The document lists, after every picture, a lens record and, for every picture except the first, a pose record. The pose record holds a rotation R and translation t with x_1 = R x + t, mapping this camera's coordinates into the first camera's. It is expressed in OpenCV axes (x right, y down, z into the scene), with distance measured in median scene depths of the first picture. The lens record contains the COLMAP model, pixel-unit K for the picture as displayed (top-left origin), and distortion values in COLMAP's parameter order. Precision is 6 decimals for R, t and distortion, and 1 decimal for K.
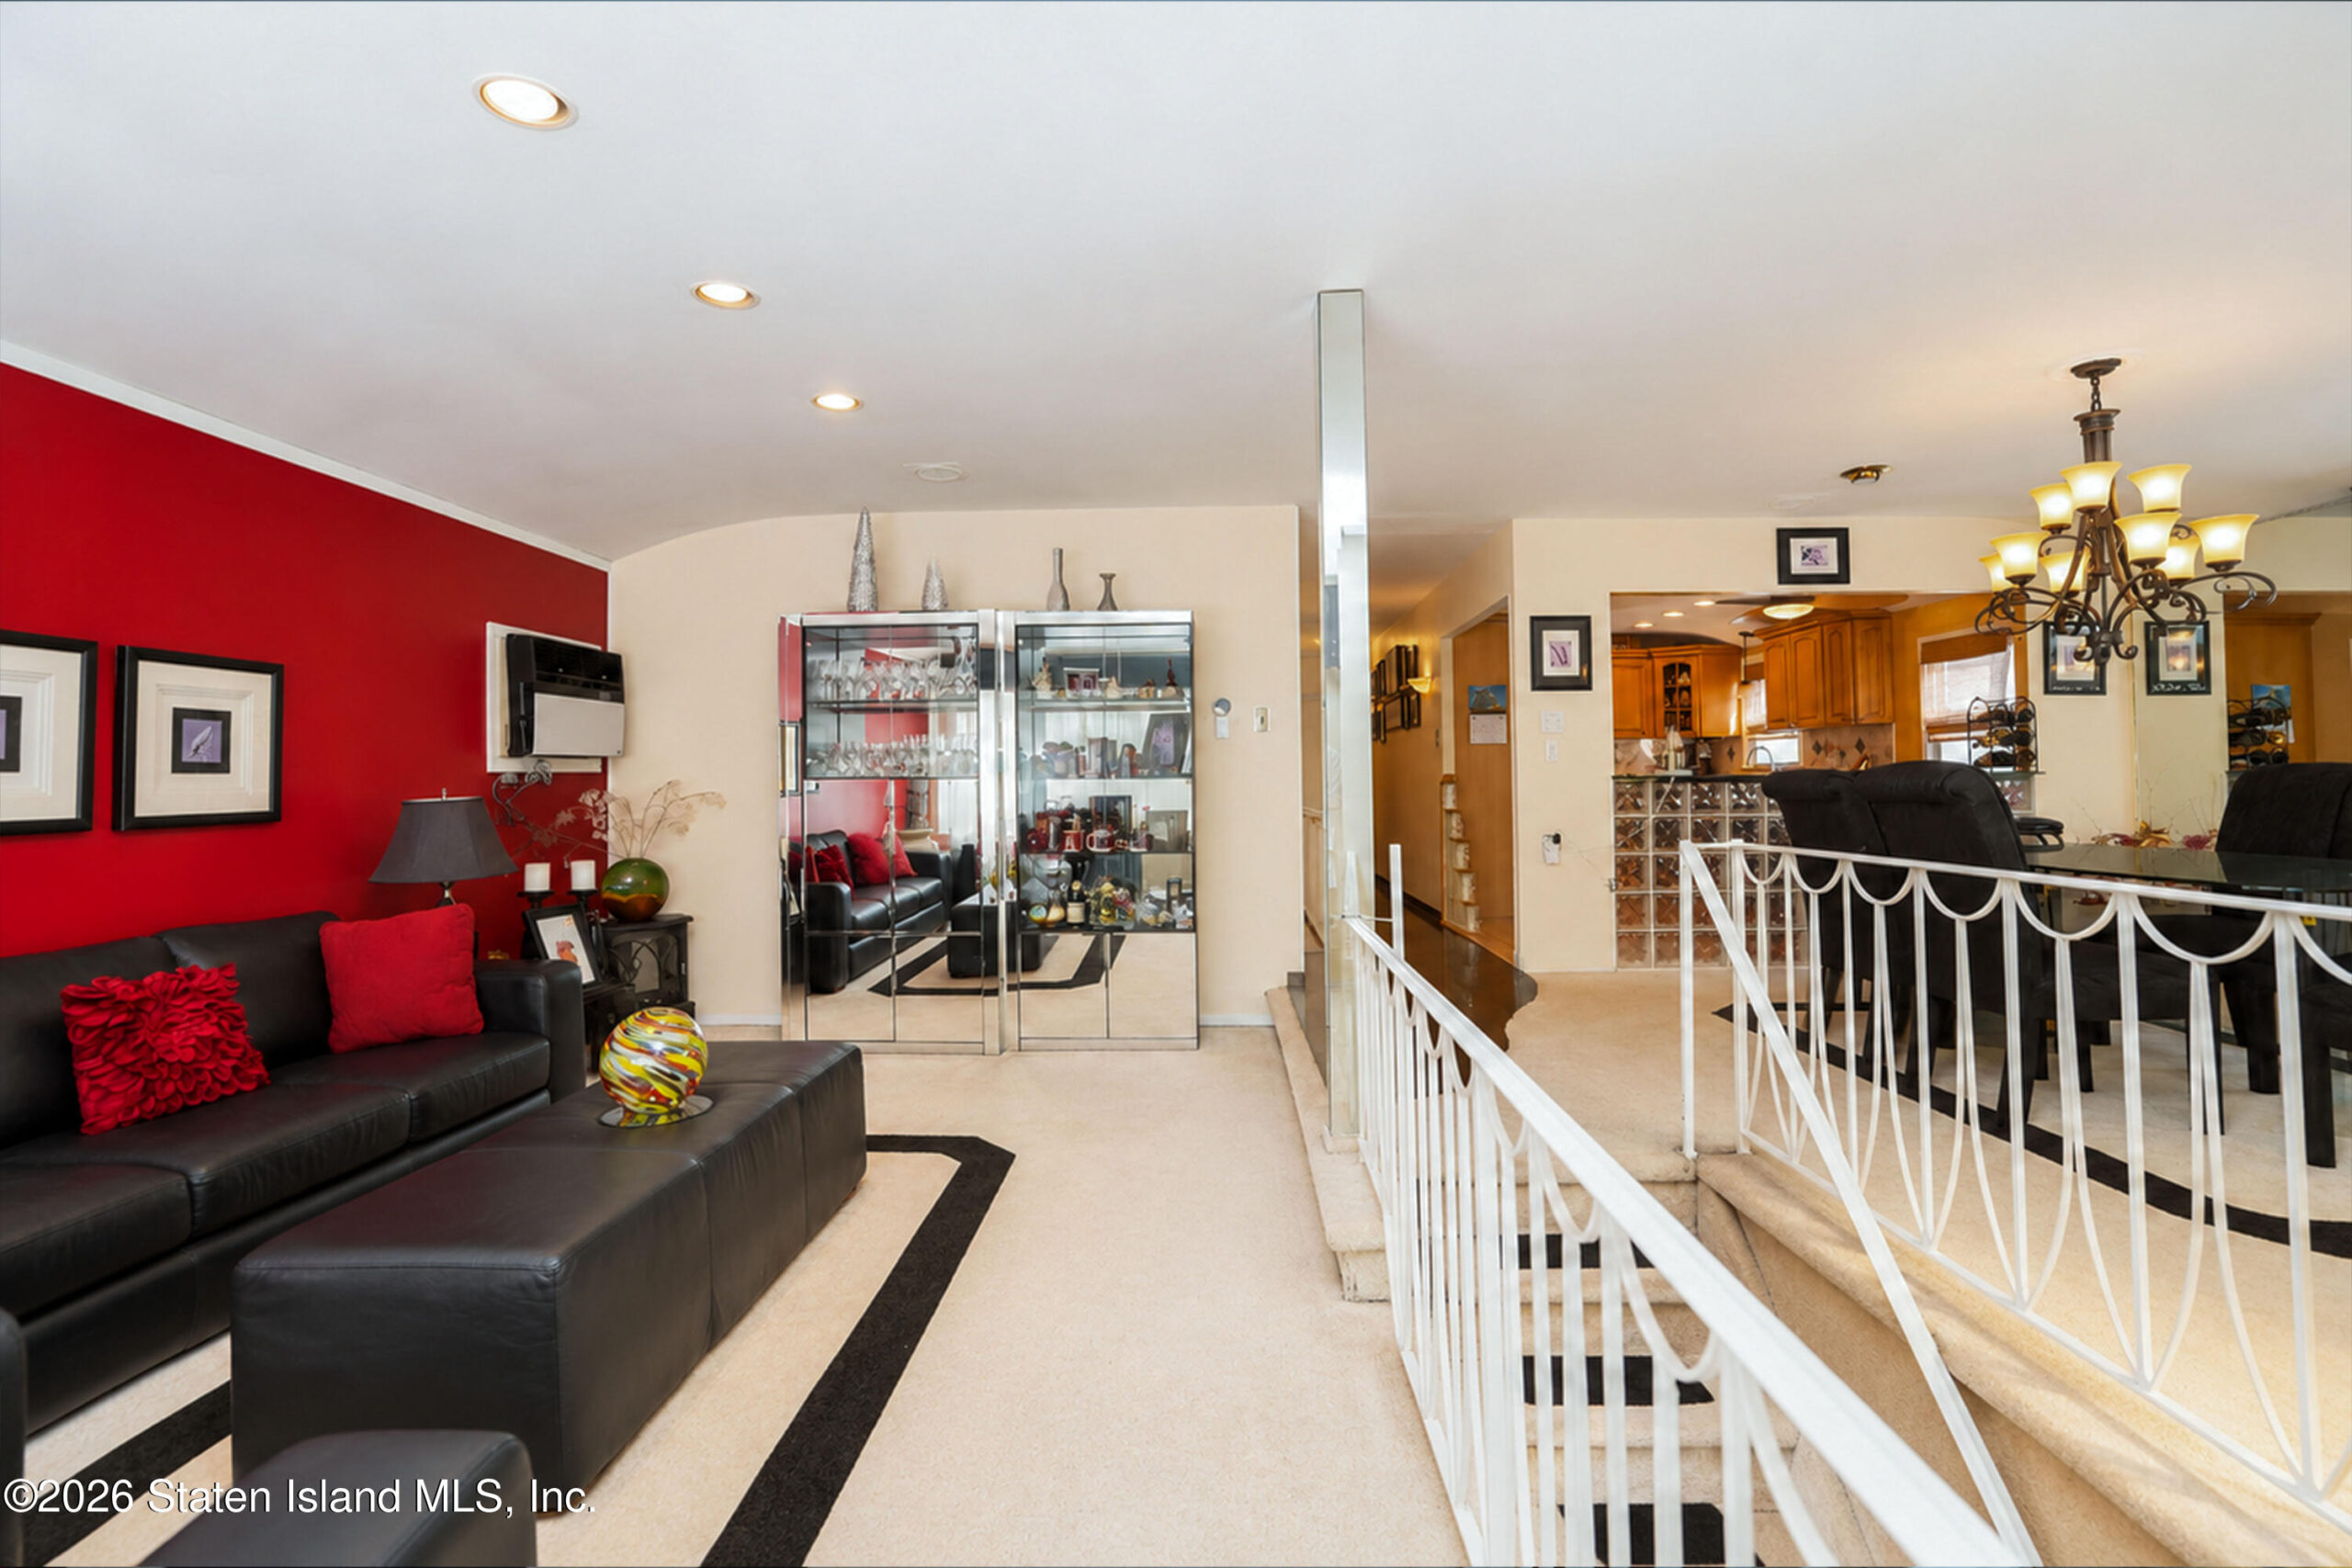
lens RADIAL K [[1063.9, 0, 1176.0], [0, 1063.9, 784.0], [0, 0, 1]] dist [-0.020624, 0.000407]
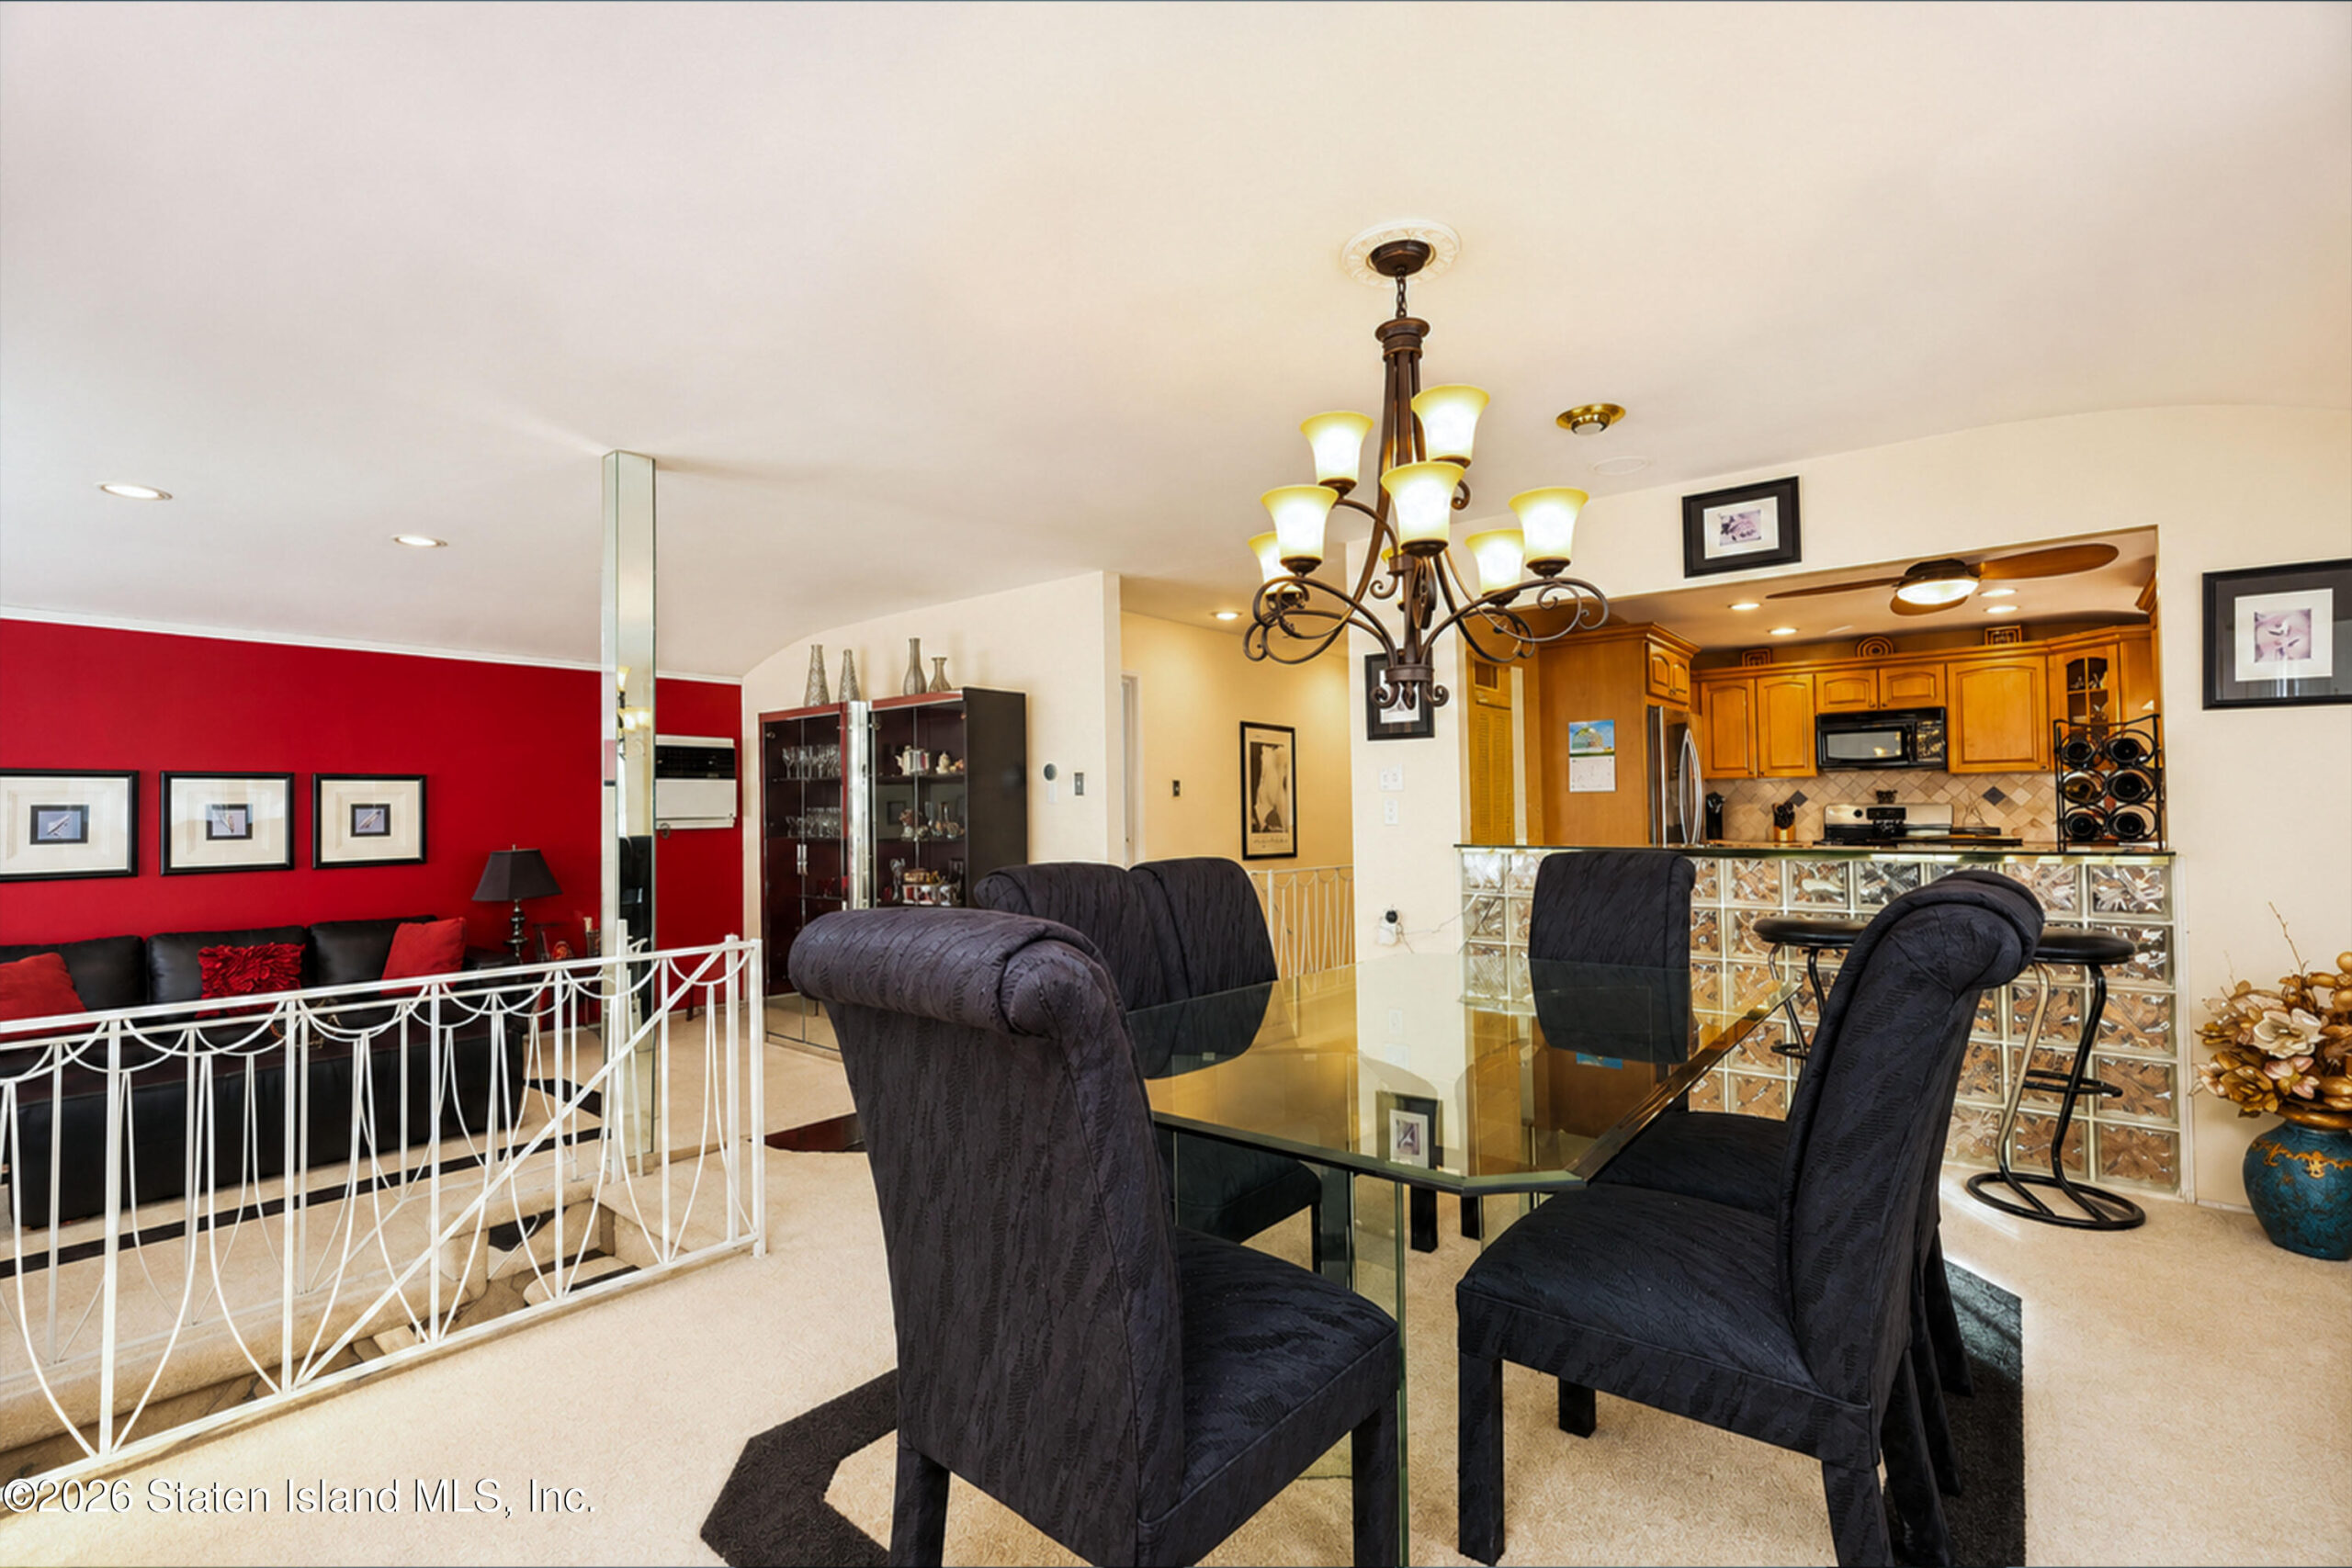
lens RADIAL K [[1048.6, 0, 1173.1], [0, 1048.6, 814.8], [0, 0, 1]] dist [-0.033544, 0.000175]
pose [[0.793623, 0.002464, -0.608405, 1.170492], [0.000377, 0.999990, 0.004542, -0.052797], [0.608410, -0.003834, 0.793614, 0.387156]]
